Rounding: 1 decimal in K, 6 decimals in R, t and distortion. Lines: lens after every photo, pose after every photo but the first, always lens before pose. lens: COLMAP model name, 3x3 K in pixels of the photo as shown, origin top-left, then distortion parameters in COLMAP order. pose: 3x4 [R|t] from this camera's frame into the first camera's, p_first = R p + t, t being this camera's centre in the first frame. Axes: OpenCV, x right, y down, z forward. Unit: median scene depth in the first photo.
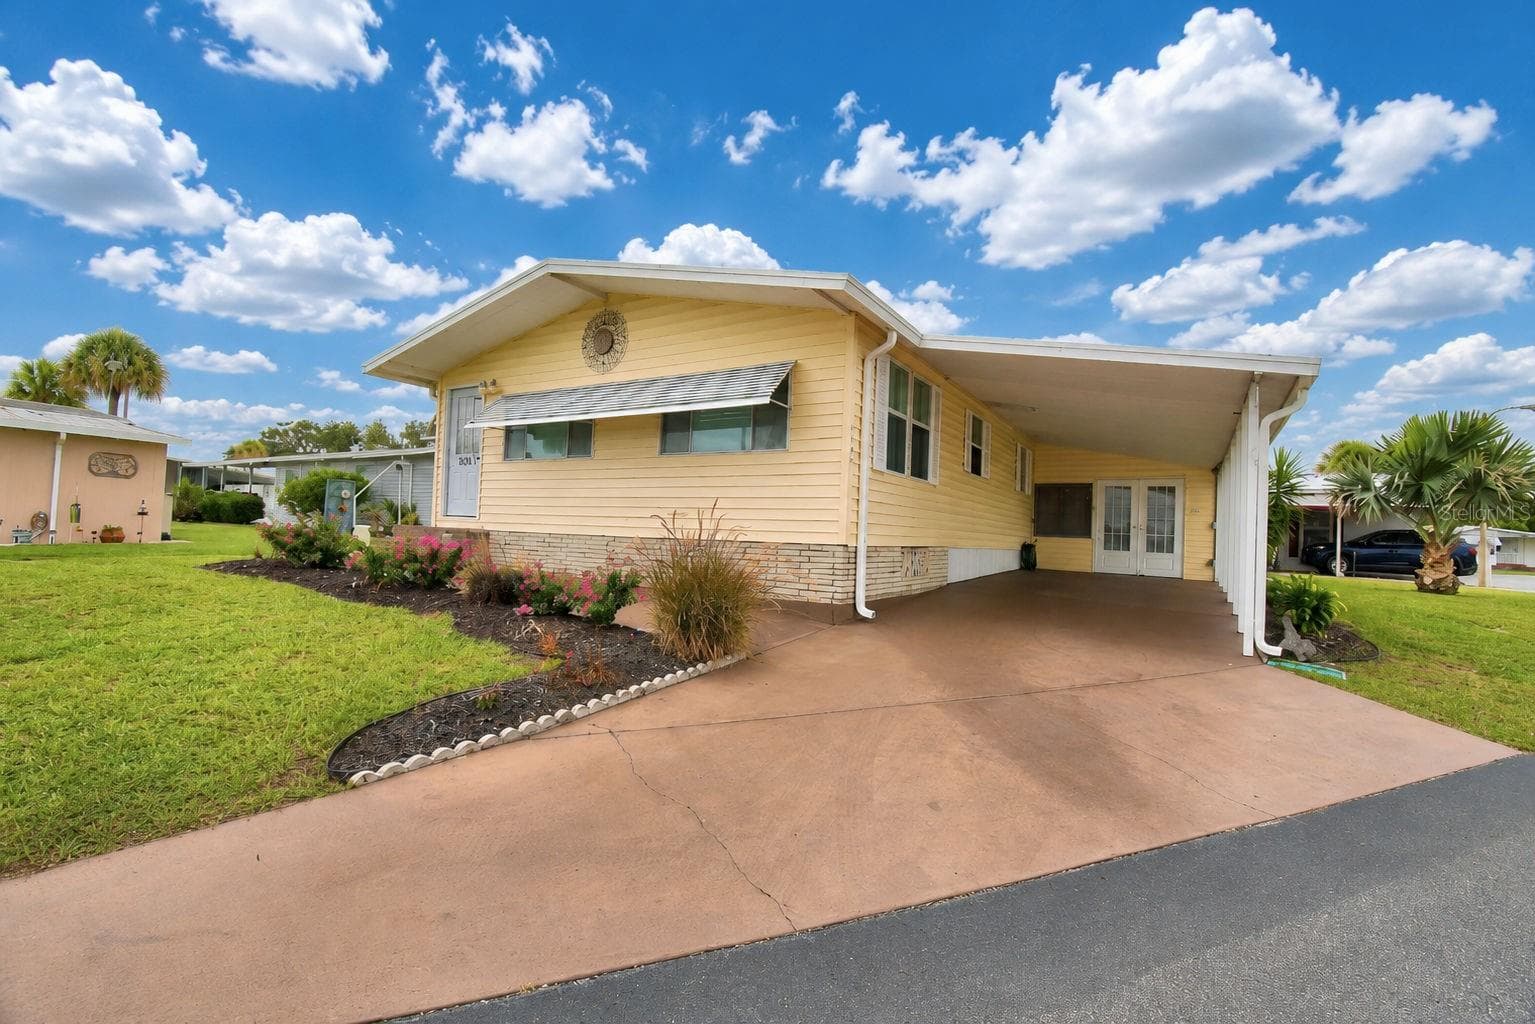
lens RADIAL K [[690.0, 0, 767.8], [0, 690.0, 517.1], [0, 0, 1]] dist [-0.029499, -0.000040]
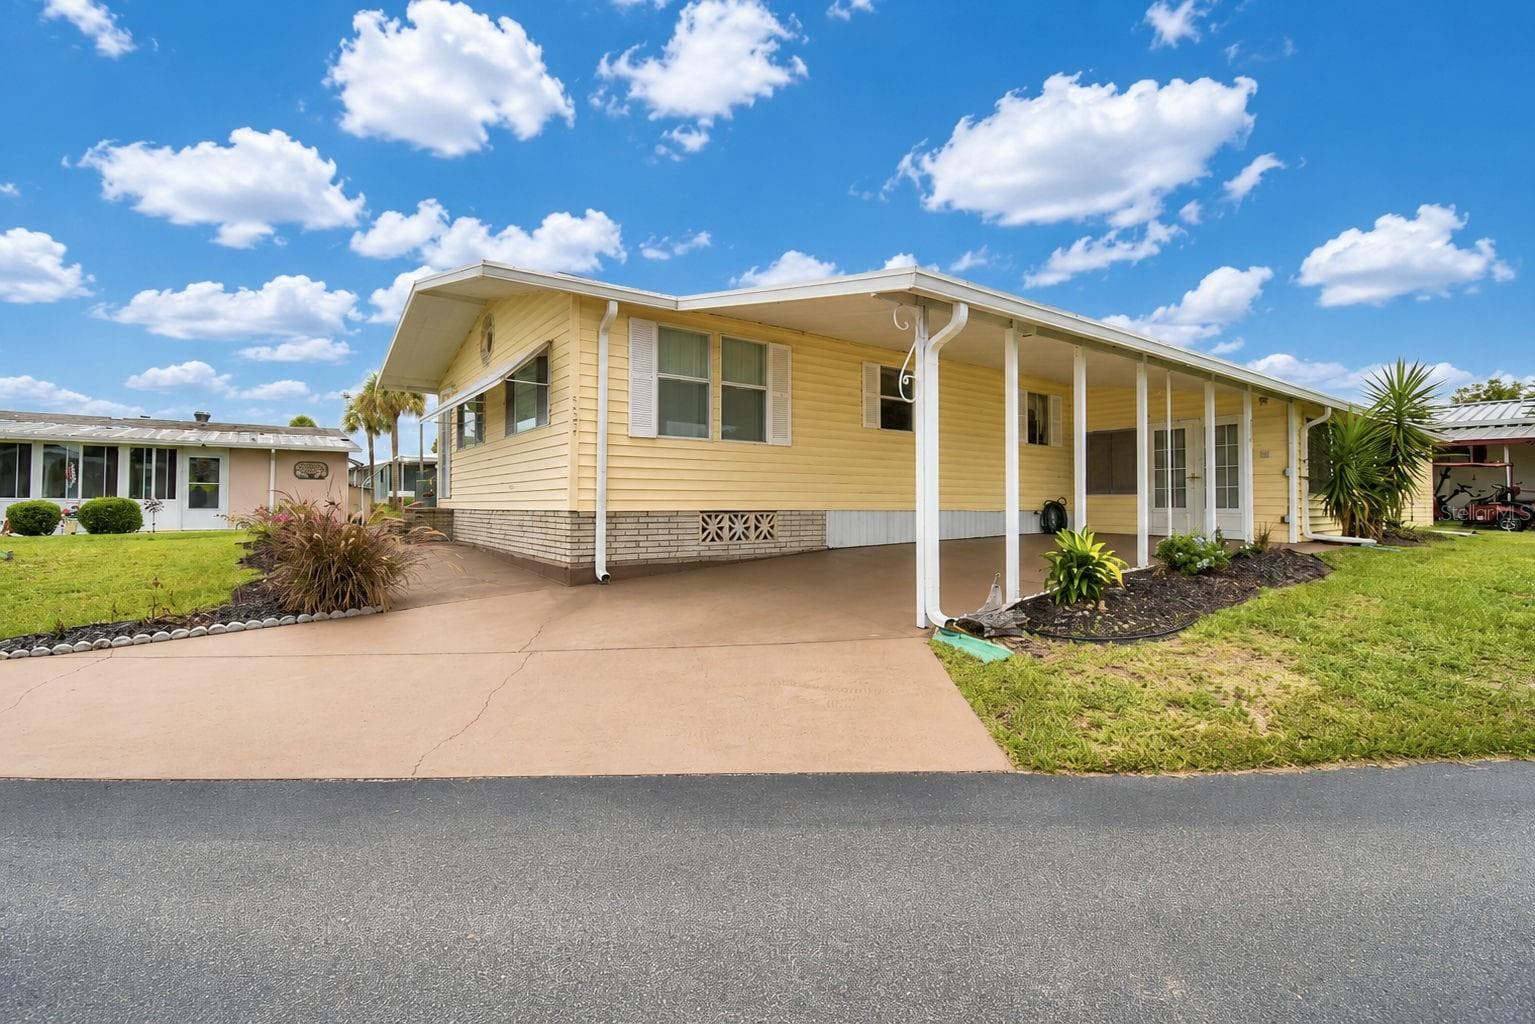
lens RADIAL K [[690.0, 0, 767.8], [0, 690.0, 517.1], [0, 0, 1]] dist [-0.029499, -0.000040]
pose [[0.912044, -0.026056, -0.409263, 0.529173], [0.043106, 0.998542, 0.032490, 0.018621], [0.407819, -0.047274, 0.911838, 0.092620]]
